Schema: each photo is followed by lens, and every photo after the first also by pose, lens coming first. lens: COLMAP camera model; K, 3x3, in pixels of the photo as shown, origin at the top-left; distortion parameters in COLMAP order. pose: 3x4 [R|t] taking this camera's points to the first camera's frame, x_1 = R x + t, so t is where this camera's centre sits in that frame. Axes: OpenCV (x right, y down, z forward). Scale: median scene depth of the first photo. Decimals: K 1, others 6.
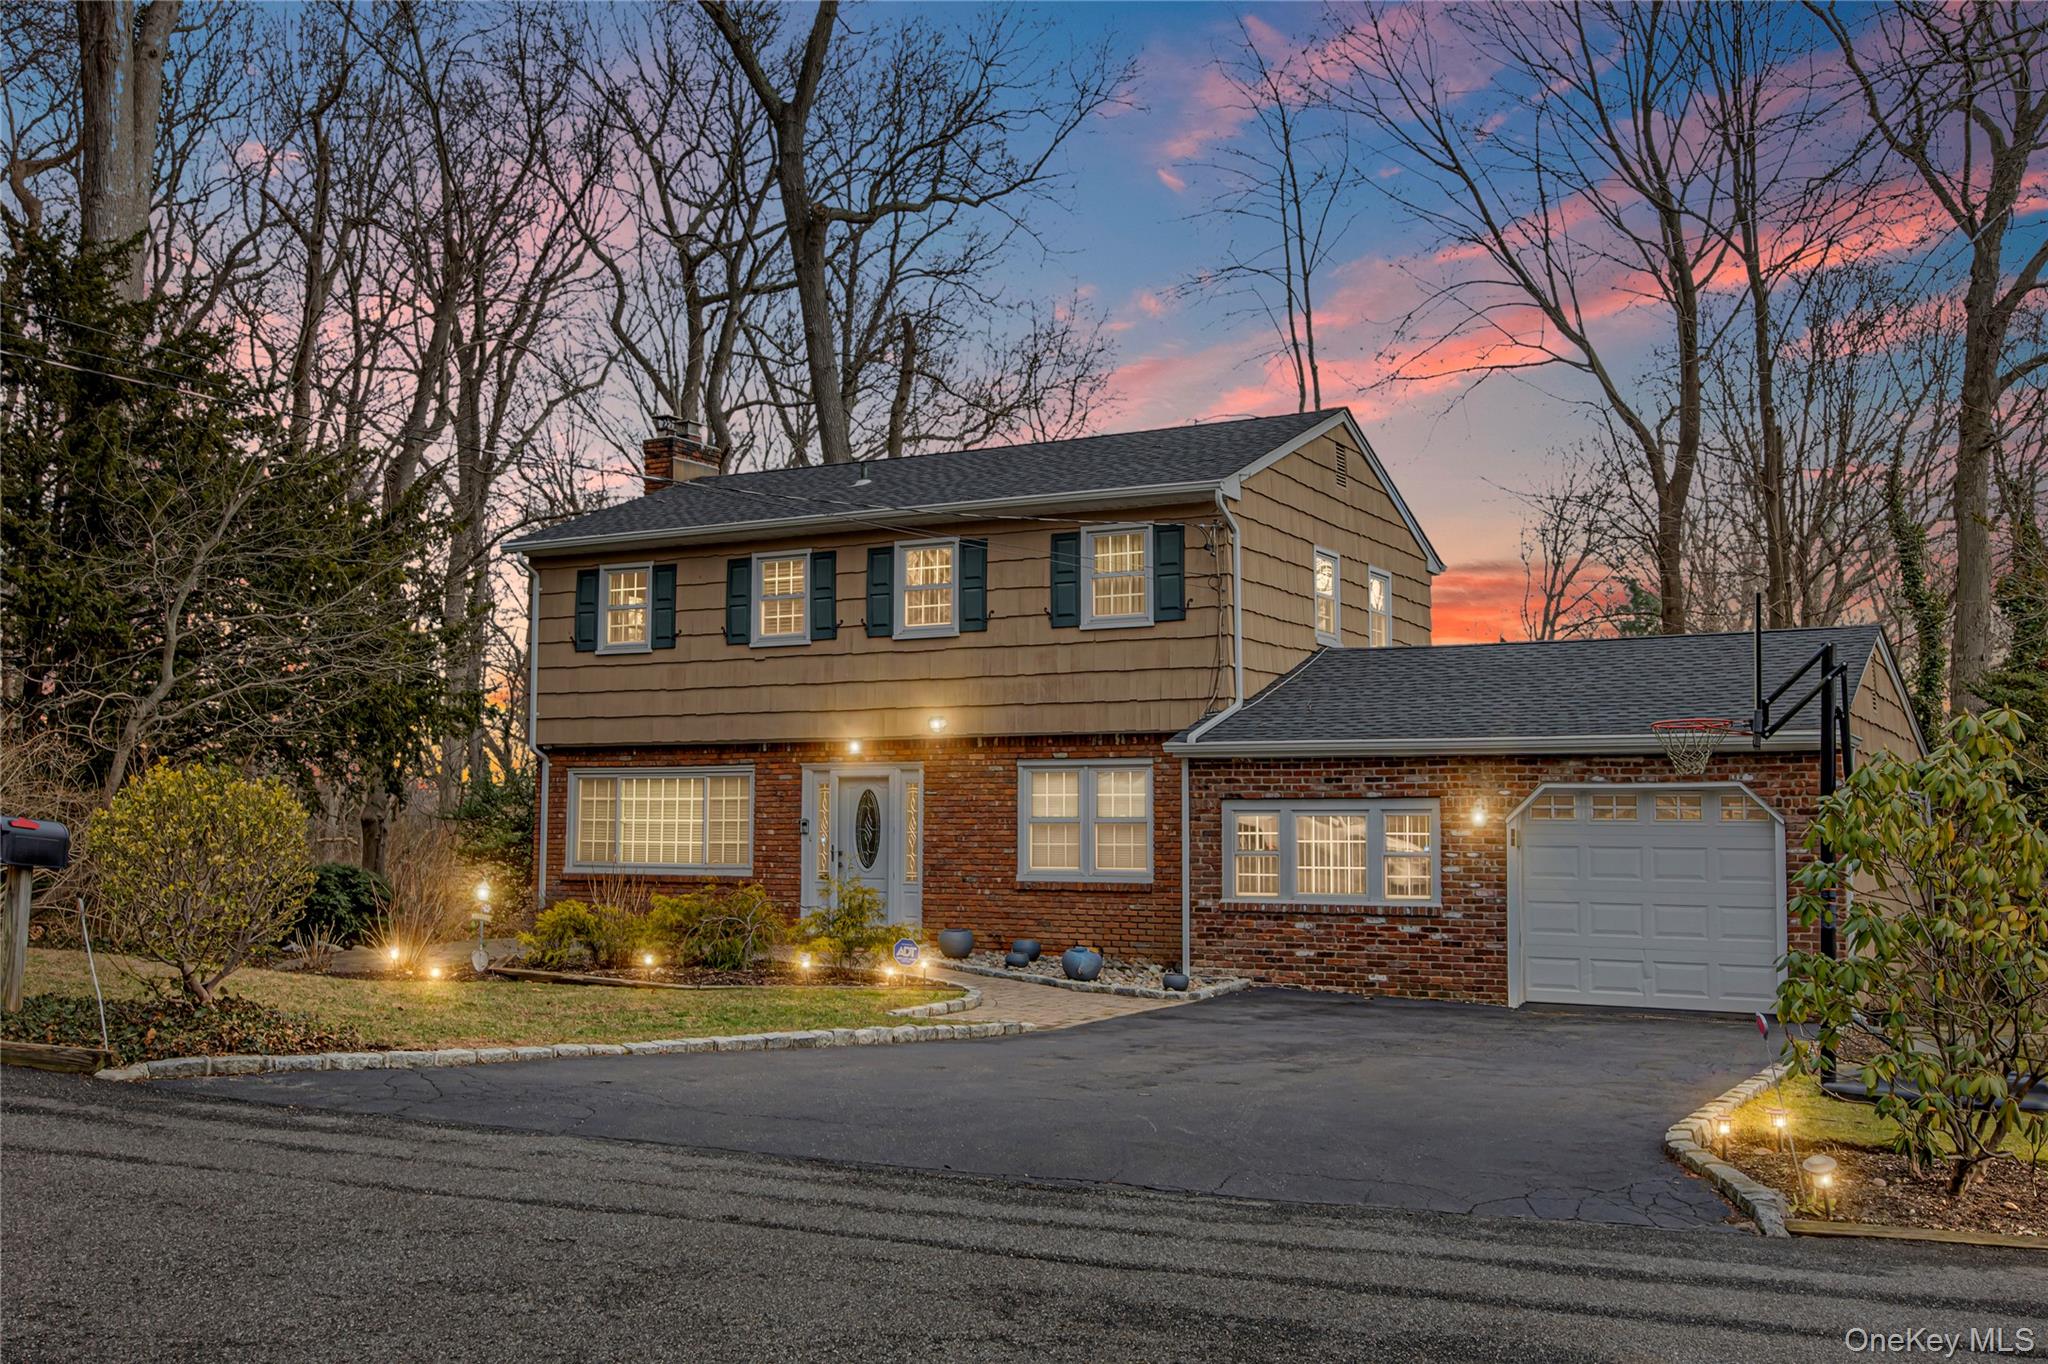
lens RADIAL K [[1999.4, 0, 1017.3], [0, 1999.4, 639.8], [0, 0, 1]] dist [0.019220, 0.009539]
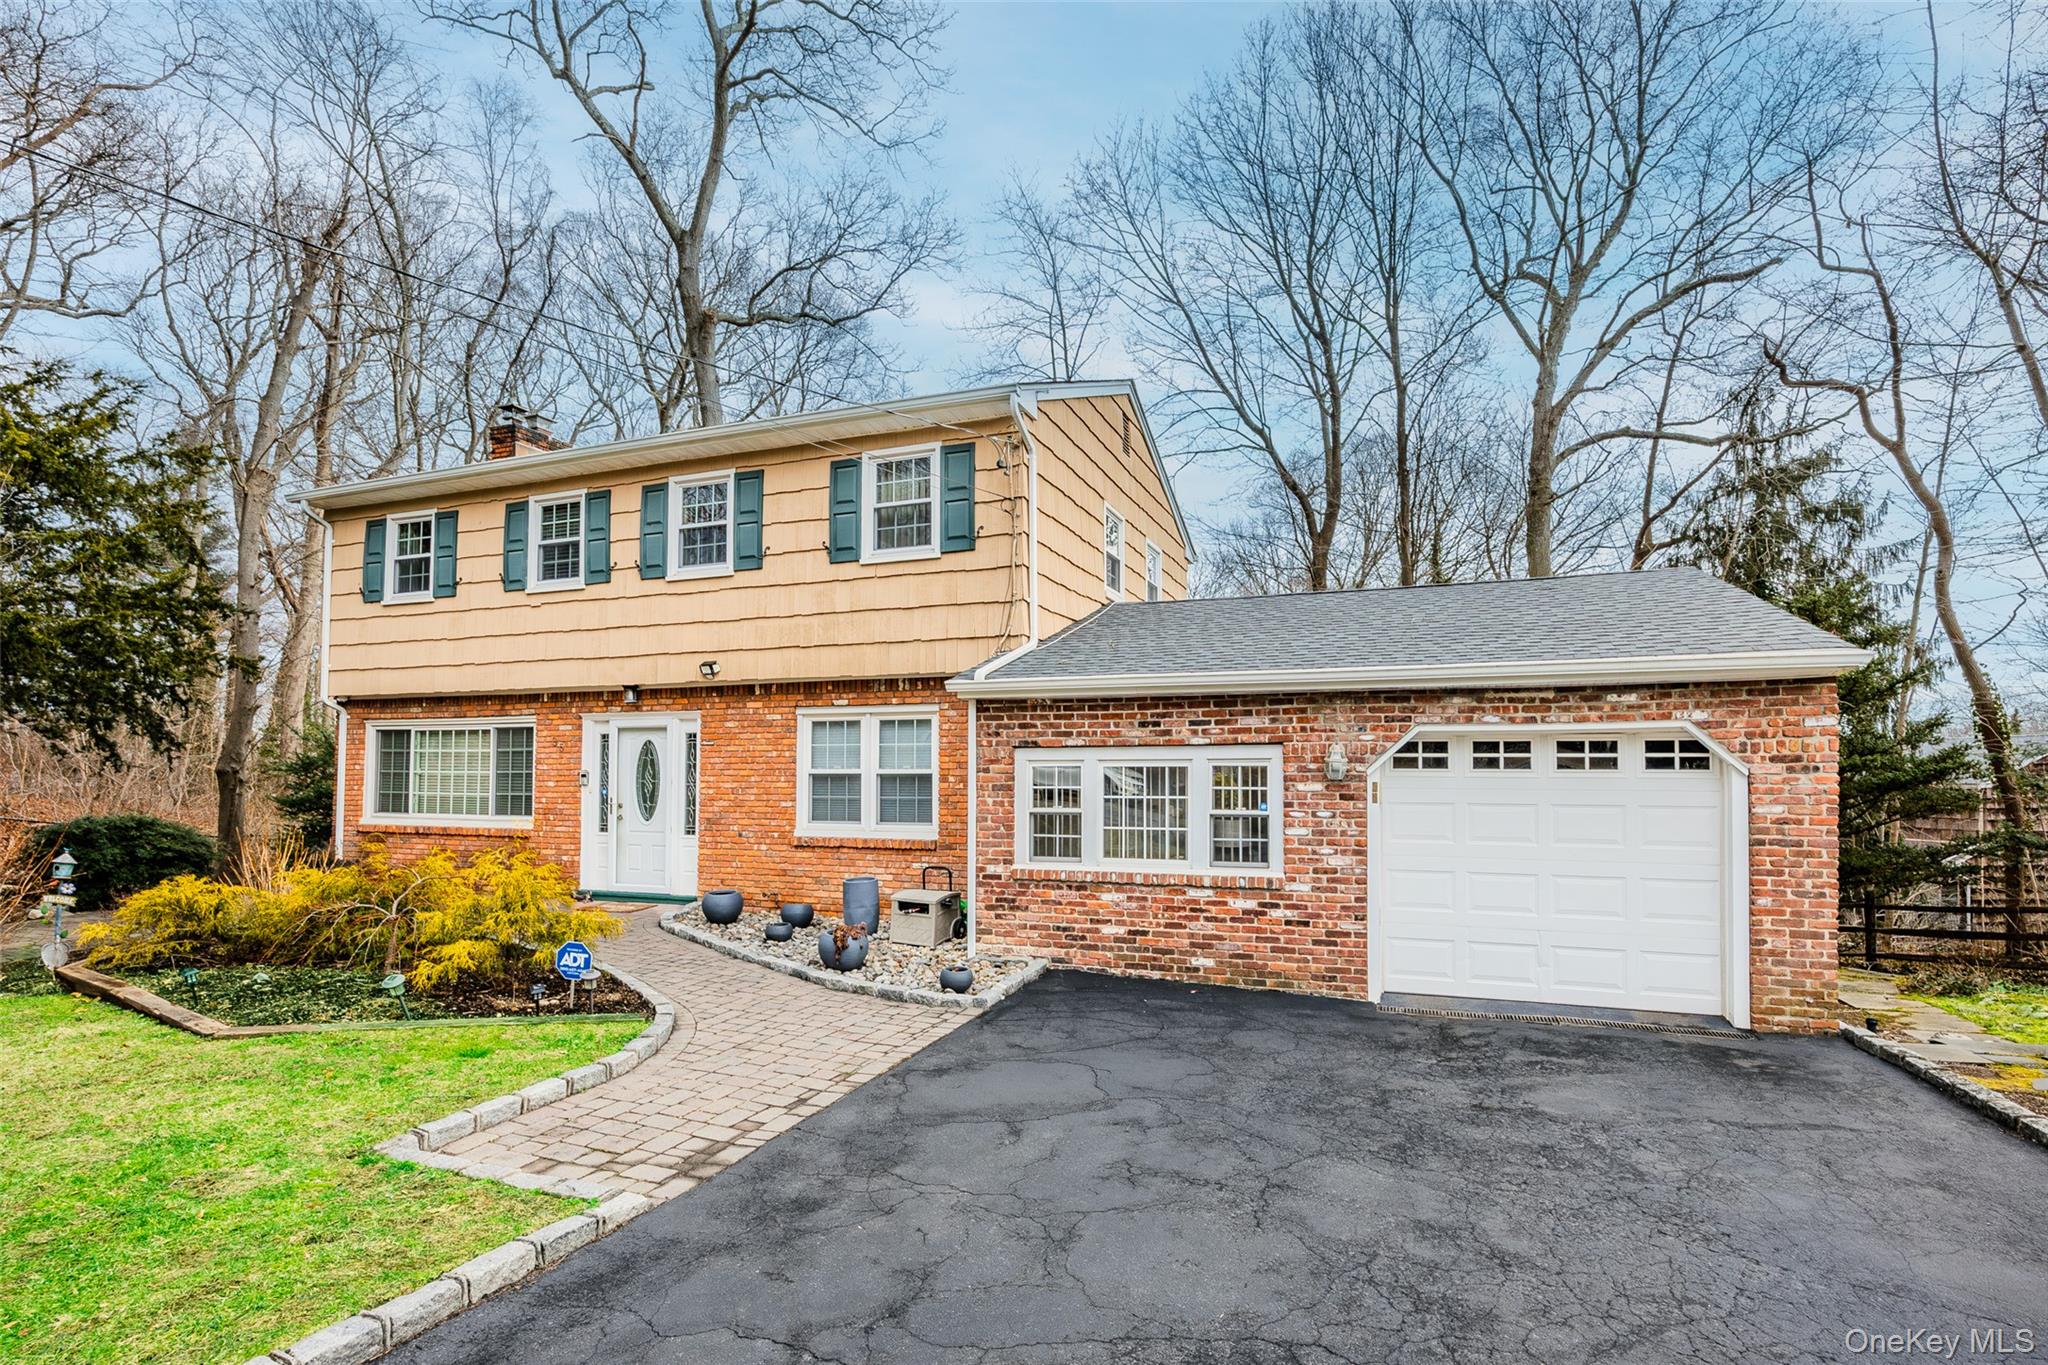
lens RADIAL K [[988.9, 0, 1053.7], [0, 988.9, 732.0], [0, 0, 1]] dist [-0.010124, 0.000015]
pose [[0.988002, 0.003226, 0.154405, 0.054286], [-0.011550, 0.998525, 0.053048, 0.051432], [-0.154007, -0.054194, 0.986582, 0.591142]]
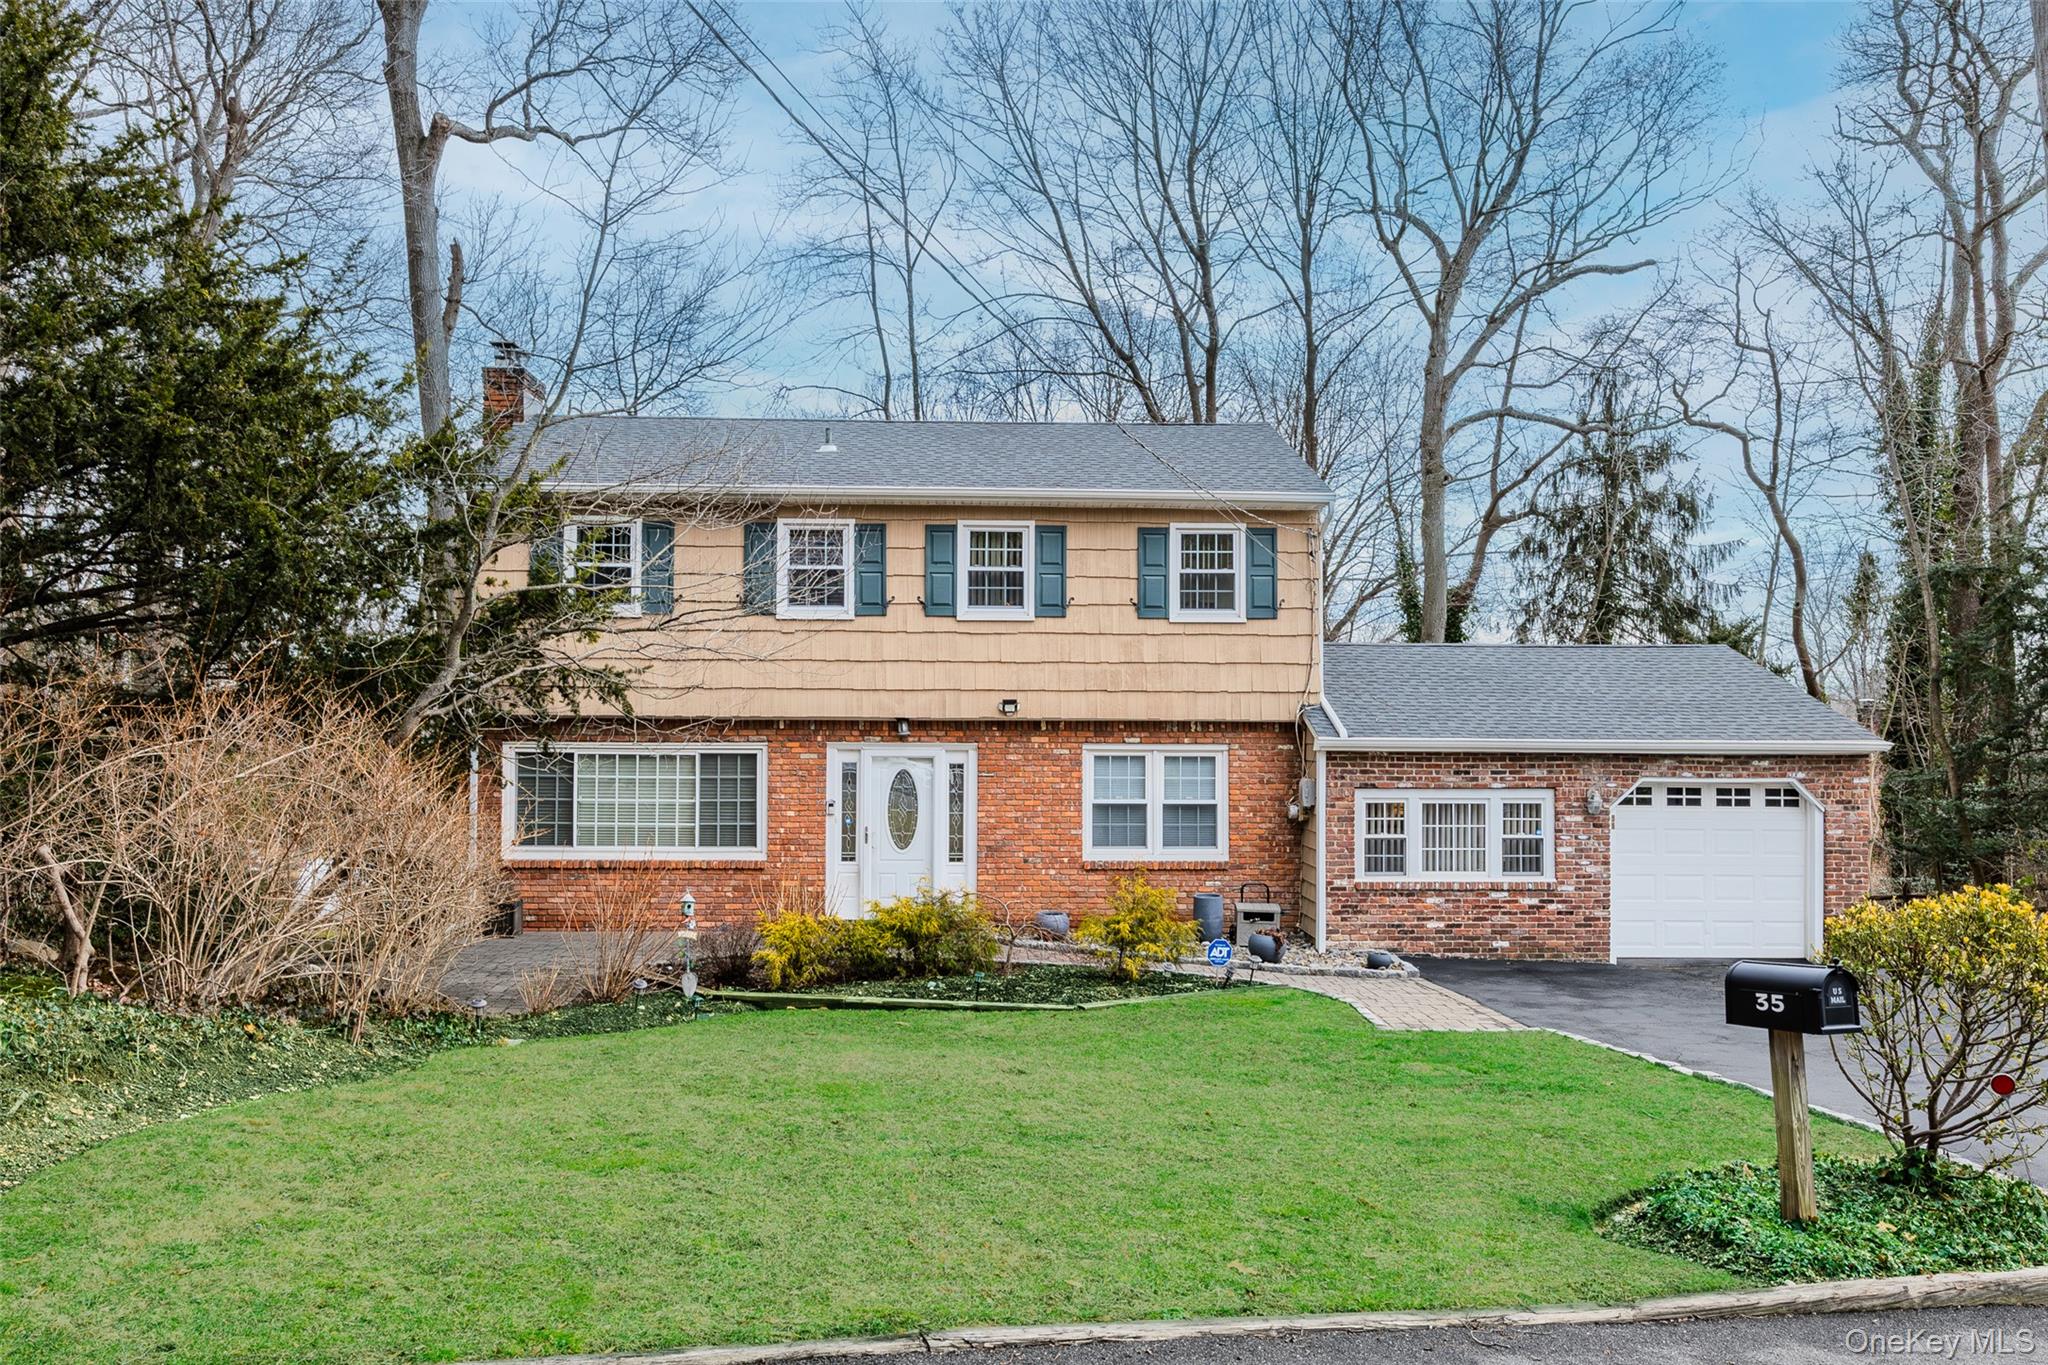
lens RADIAL K [[1709.7, 0, 1024.5], [0, 1709.7, 652.1], [0, 0, 1]] dist [0.001293, 0.003337]
pose [[0.844936, 0.025602, 0.534254, -0.562883], [-0.054244, 0.997805, 0.037973, -0.021009], [-0.532109, -0.061065, 0.844471, 0.311810]]
